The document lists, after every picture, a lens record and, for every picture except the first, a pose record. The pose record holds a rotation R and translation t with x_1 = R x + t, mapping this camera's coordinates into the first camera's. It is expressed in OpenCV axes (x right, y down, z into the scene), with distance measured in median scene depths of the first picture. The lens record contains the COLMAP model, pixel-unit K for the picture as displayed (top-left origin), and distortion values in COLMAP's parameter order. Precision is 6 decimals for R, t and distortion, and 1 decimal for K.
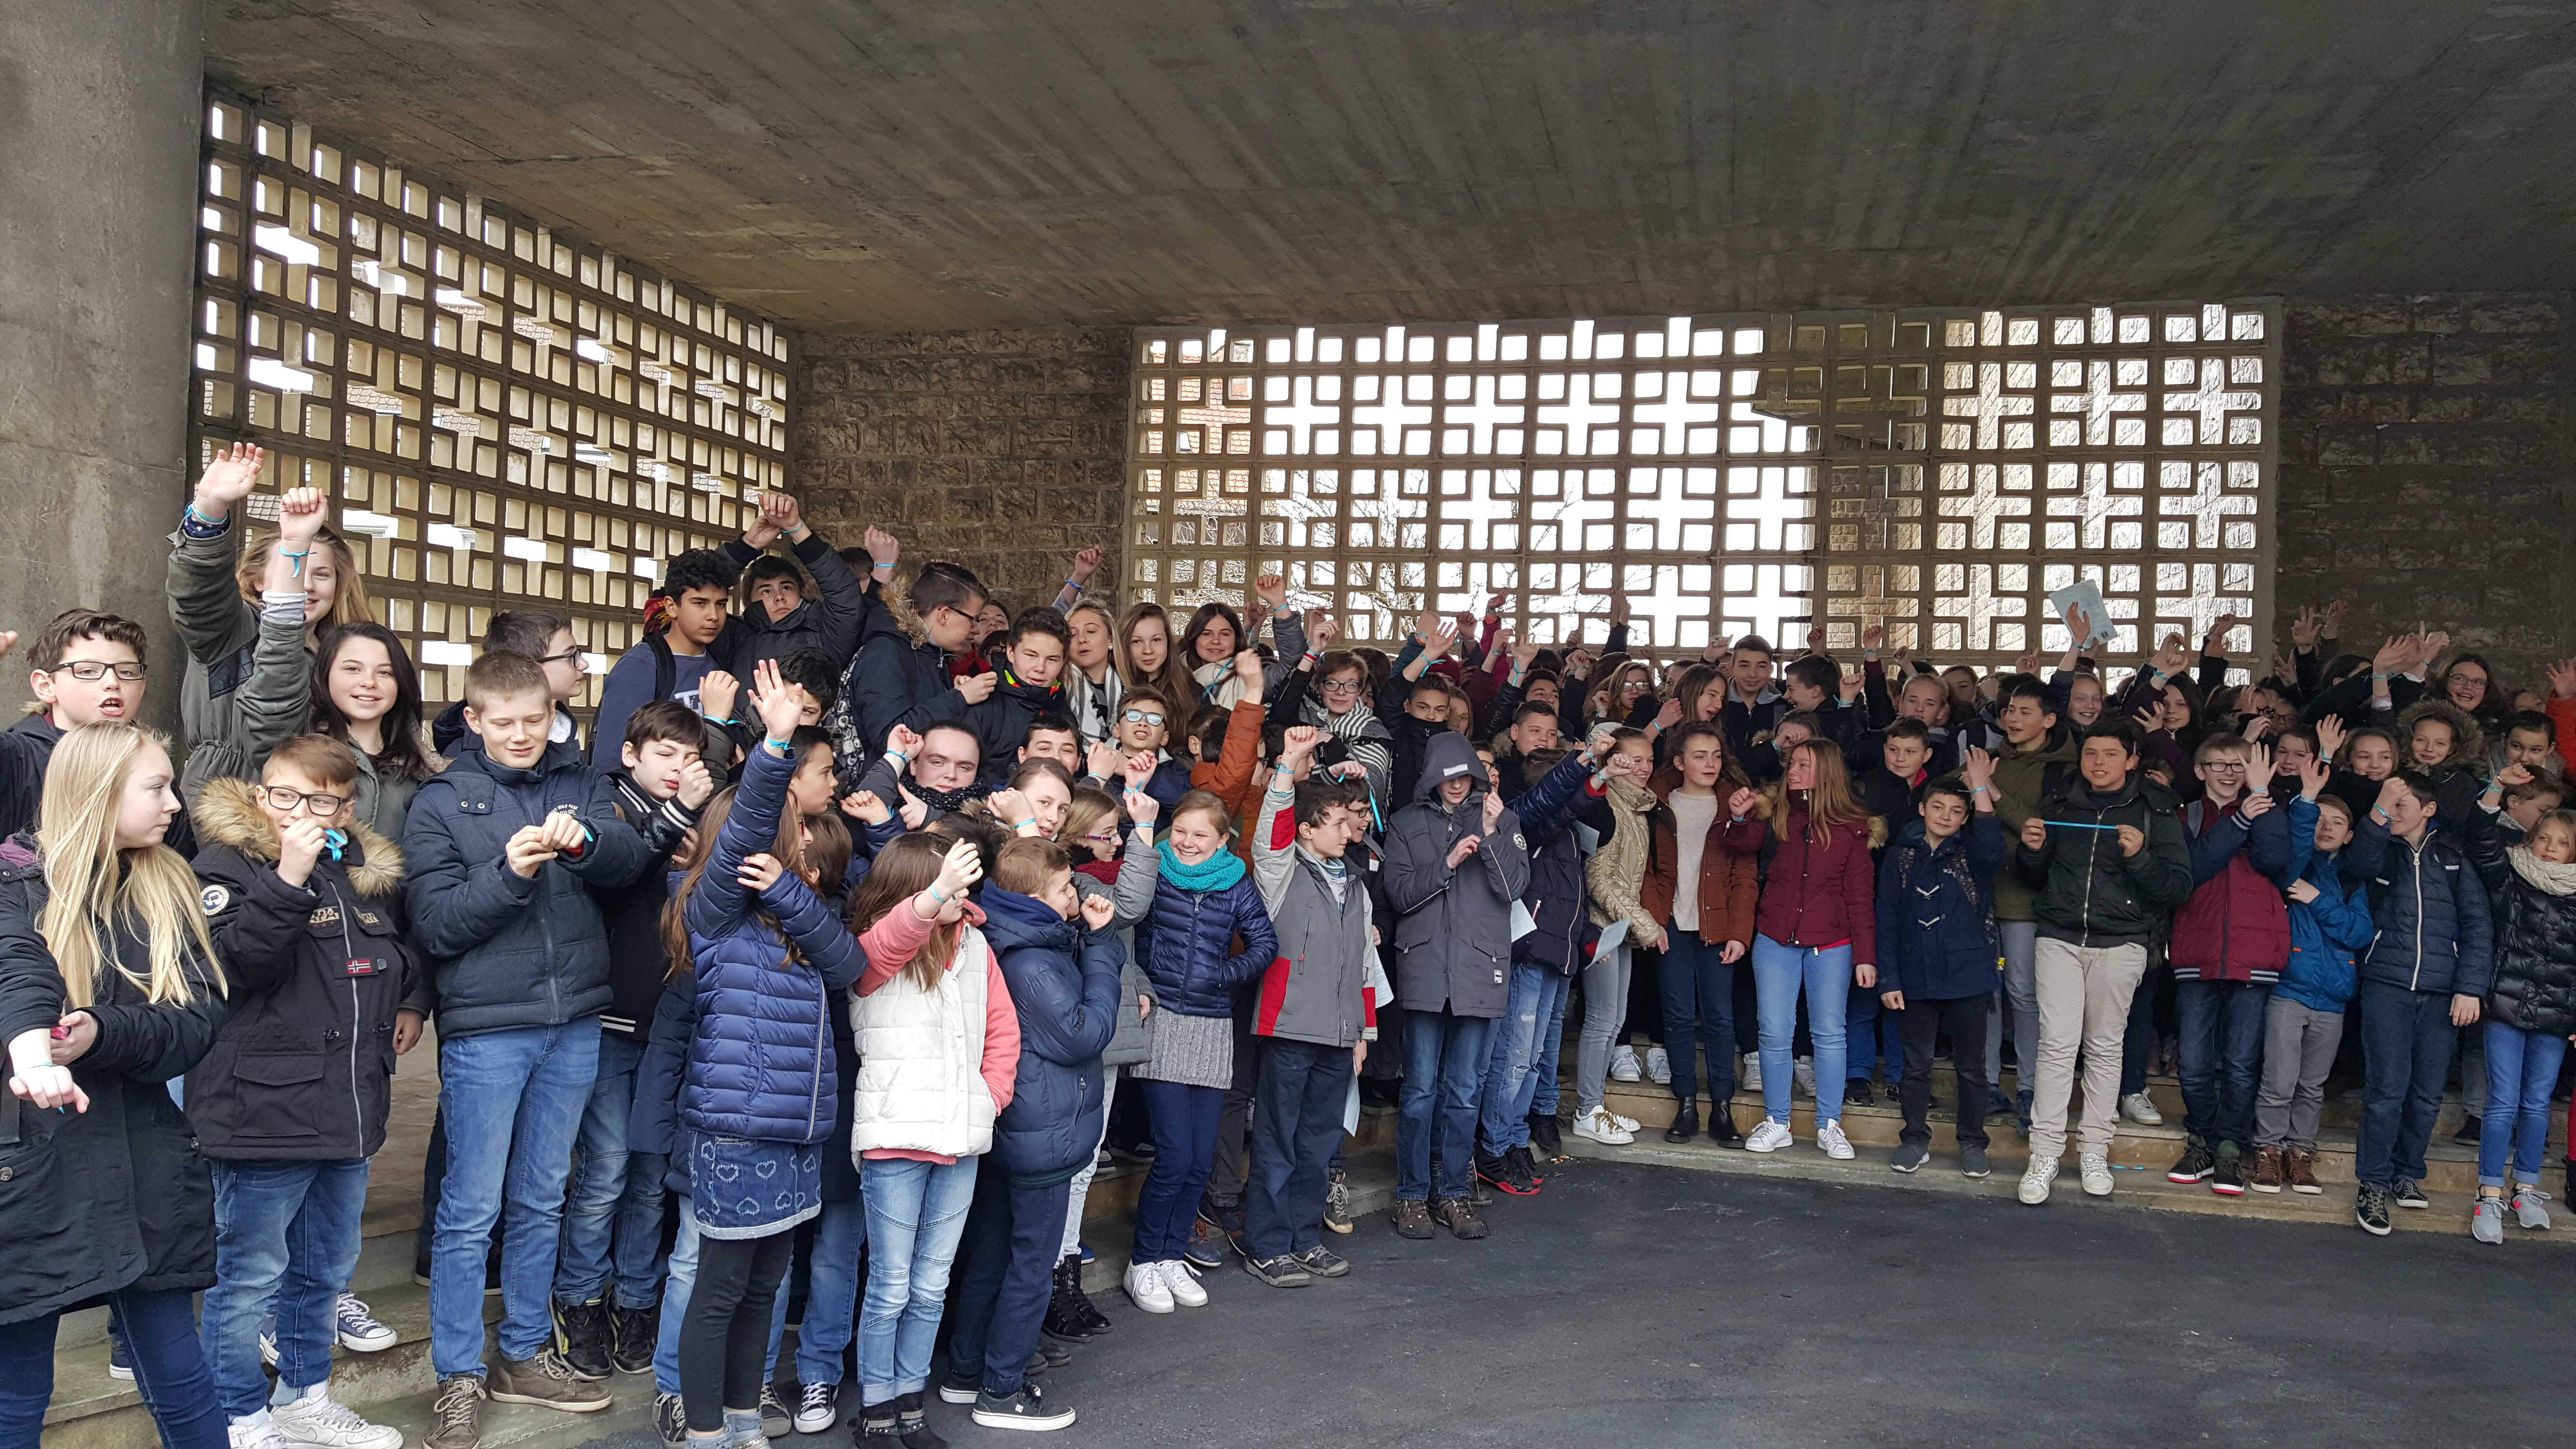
lens RADIAL K [[1914.1, 0, 1283.1], [0, 1914.1, 754.2], [0, 0, 1]] dist [0.116771, -0.168546]
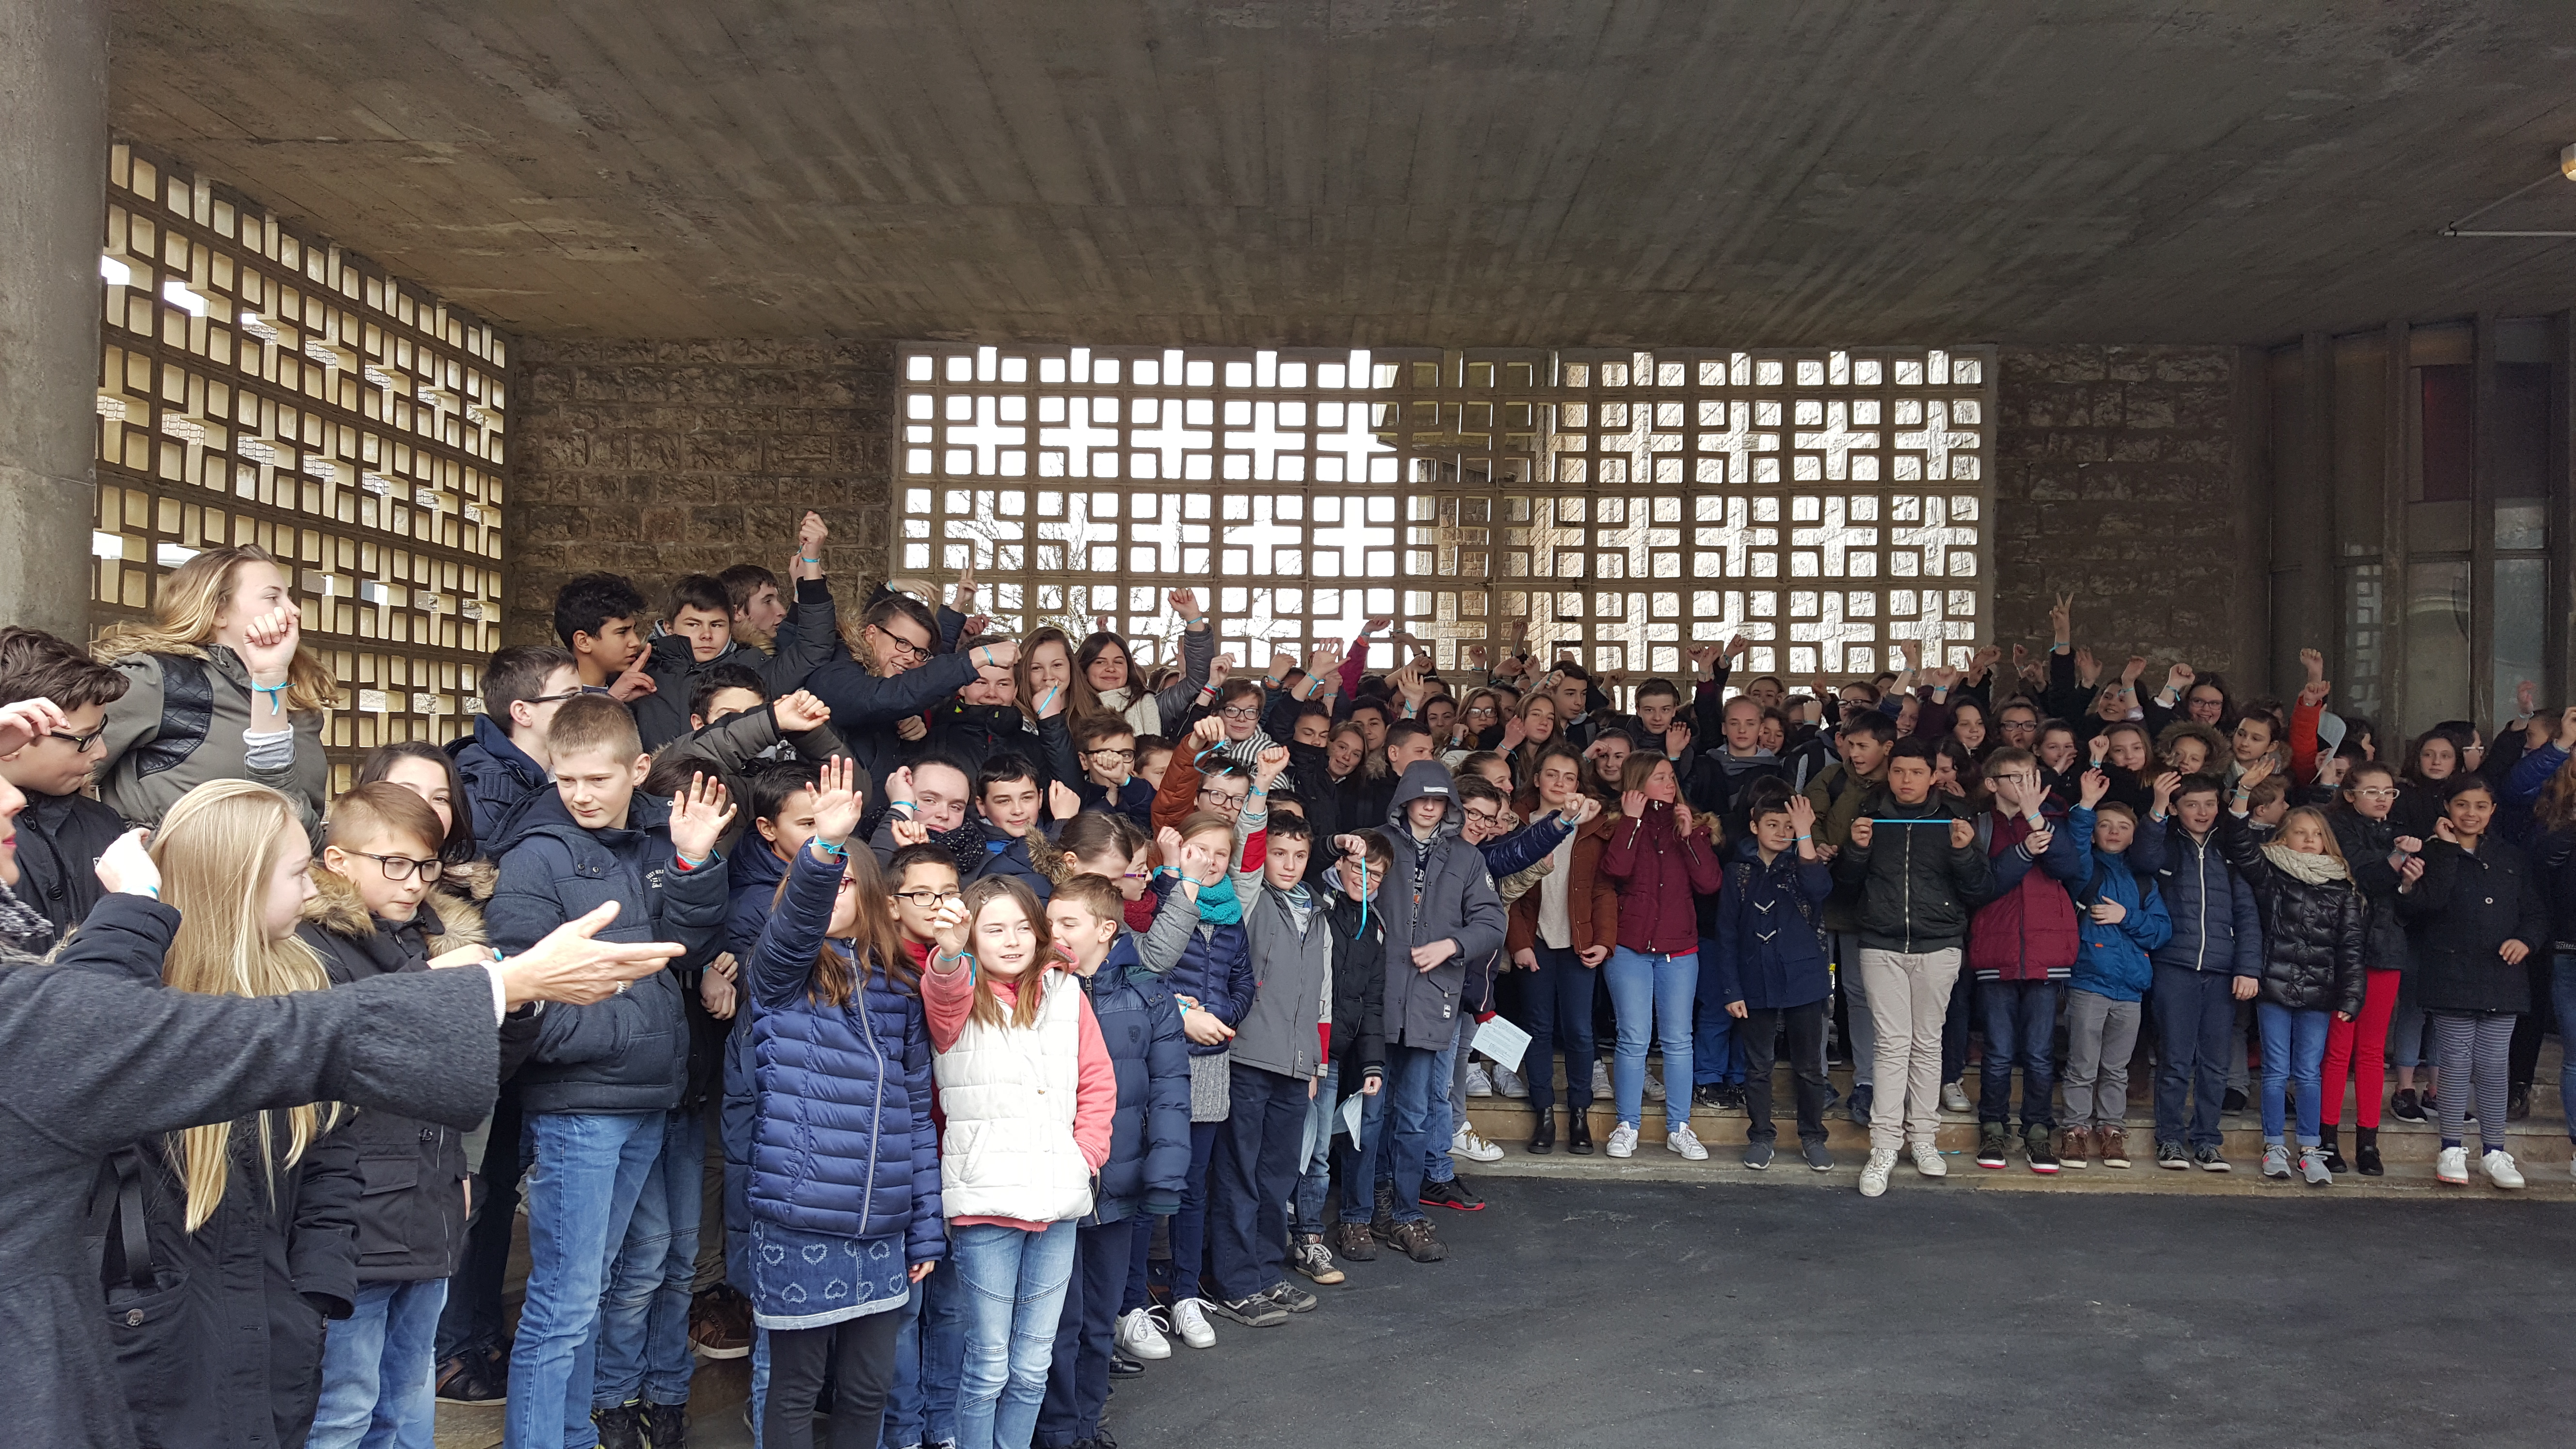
lens RADIAL K [[1914.1, 0, 1262.3], [0, 1914.1, 765.3], [0, 0, 1]] dist [0.116771, -0.168546]
pose [[0.978651, -0.017587, 0.204776, -0.106070], [0.018767, 0.999817, -0.003824, -0.003090], [-0.204671, 0.007585, 0.978801, 0.021125]]
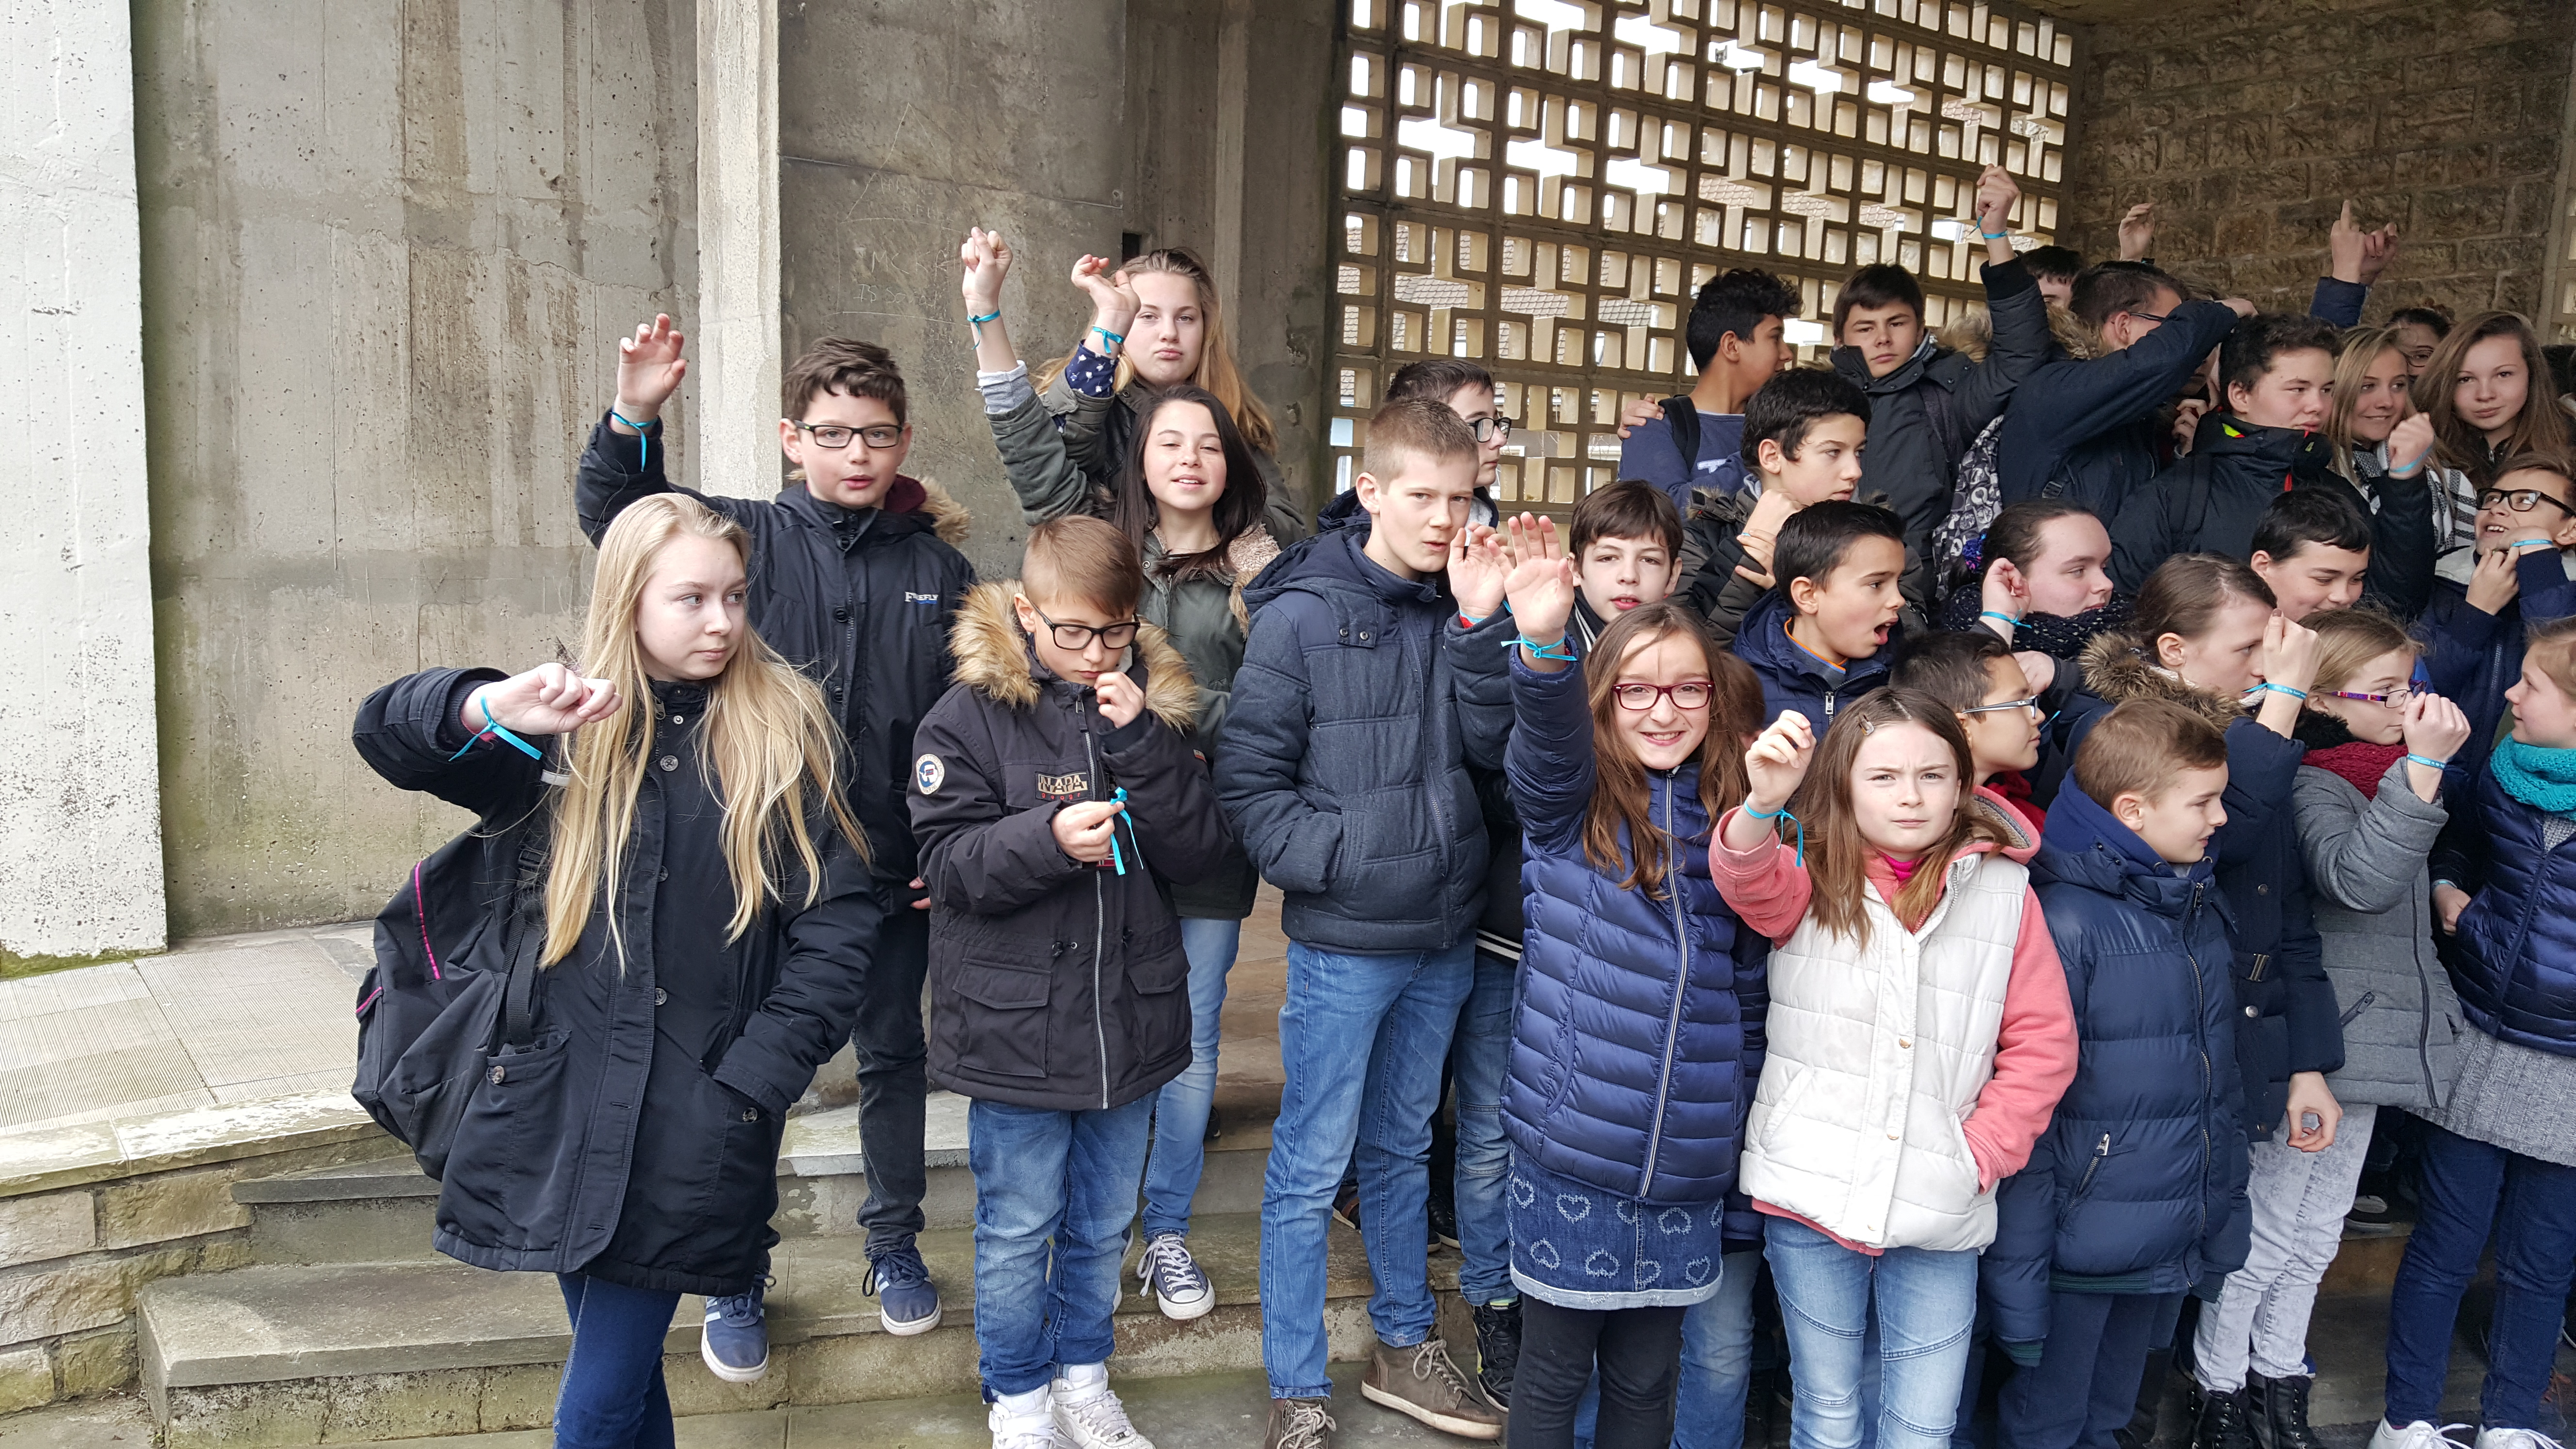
lens RADIAL K [[1914.1, 0, 1325.2], [0, 1914.1, 747.5], [0, 0, 1]] dist [0.116771, -0.168546]
pose [[0.789848, 0.069471, -0.609355, 0.009801], [-0.012277, 0.995156, 0.097542, 0.001138], [0.613180, -0.069563, 0.786875, 0.180429]]
